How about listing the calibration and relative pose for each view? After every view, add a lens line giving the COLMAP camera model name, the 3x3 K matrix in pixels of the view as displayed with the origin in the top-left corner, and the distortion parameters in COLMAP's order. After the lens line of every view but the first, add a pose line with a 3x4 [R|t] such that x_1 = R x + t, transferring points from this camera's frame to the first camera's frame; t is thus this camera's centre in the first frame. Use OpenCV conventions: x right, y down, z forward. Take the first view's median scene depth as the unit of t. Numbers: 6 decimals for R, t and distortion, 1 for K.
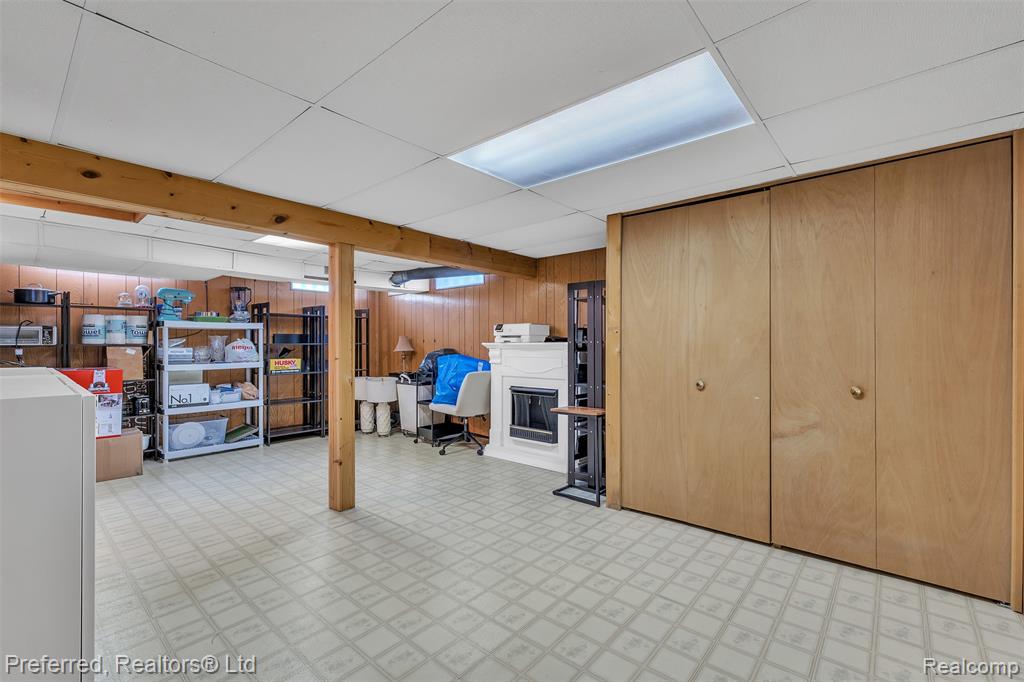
lens RADIAL K [[441.7, 0, 515.0], [0, 441.7, 343.2], [0, 0, 1]] dist [0.004370, 0.000215]
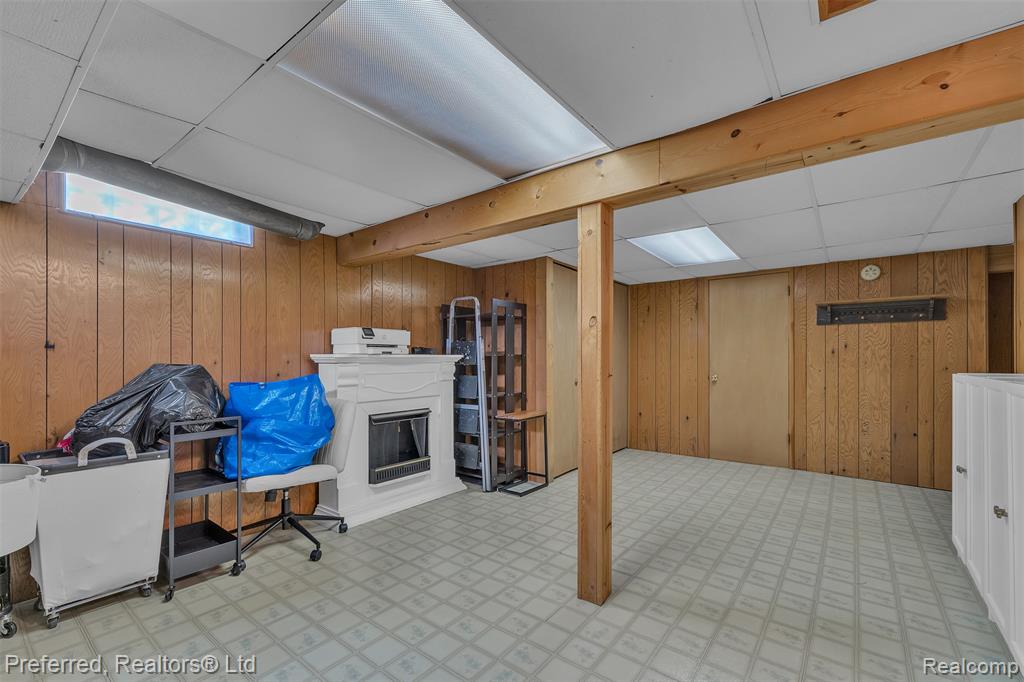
lens RADIAL K [[441.7, 0, 514.3], [0, 441.7, 360.2], [0, 0, 1]] dist [0.004370, 0.000215]
pose [[-0.058085, -0.000522, 0.998311, -0.720527], [-0.000819, 1.000000, 0.000475, 0.007080], [-0.998311, -0.000790, -0.058086, 0.789028]]
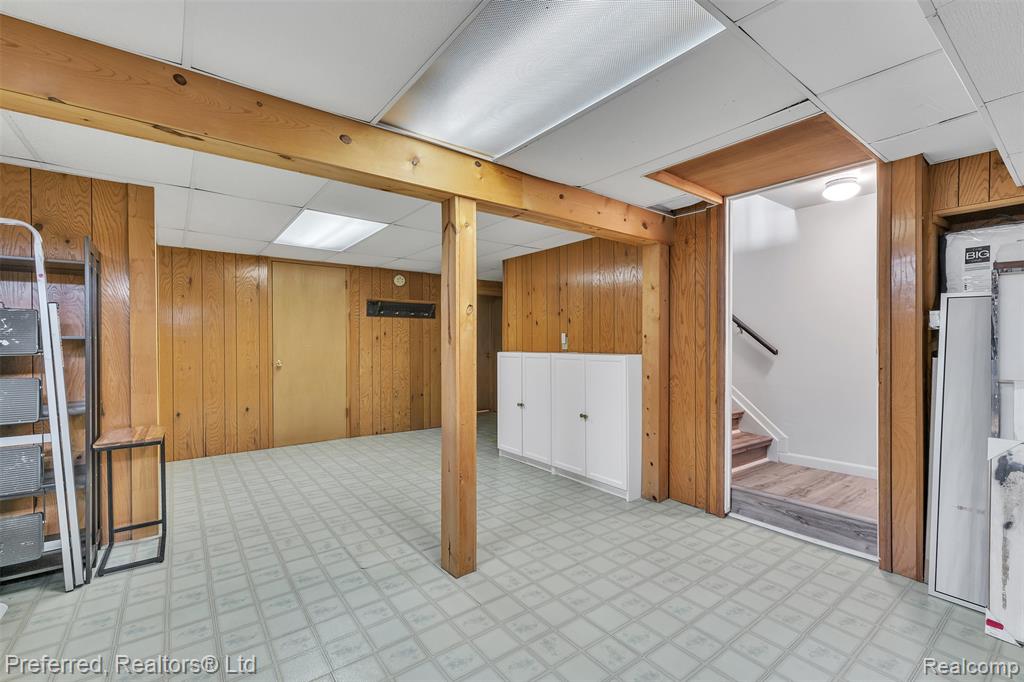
lens RADIAL K [[441.7, 0, 505.1], [0, 441.7, 344.5], [0, 0, 1]] dist [0.004370, 0.000215]
pose [[-0.978008, 0.001535, 0.208560, -0.413344], [0.001987, 0.999996, 0.001956, 0.005131], [-0.208556, 0.002327, -0.978008, 1.145109]]
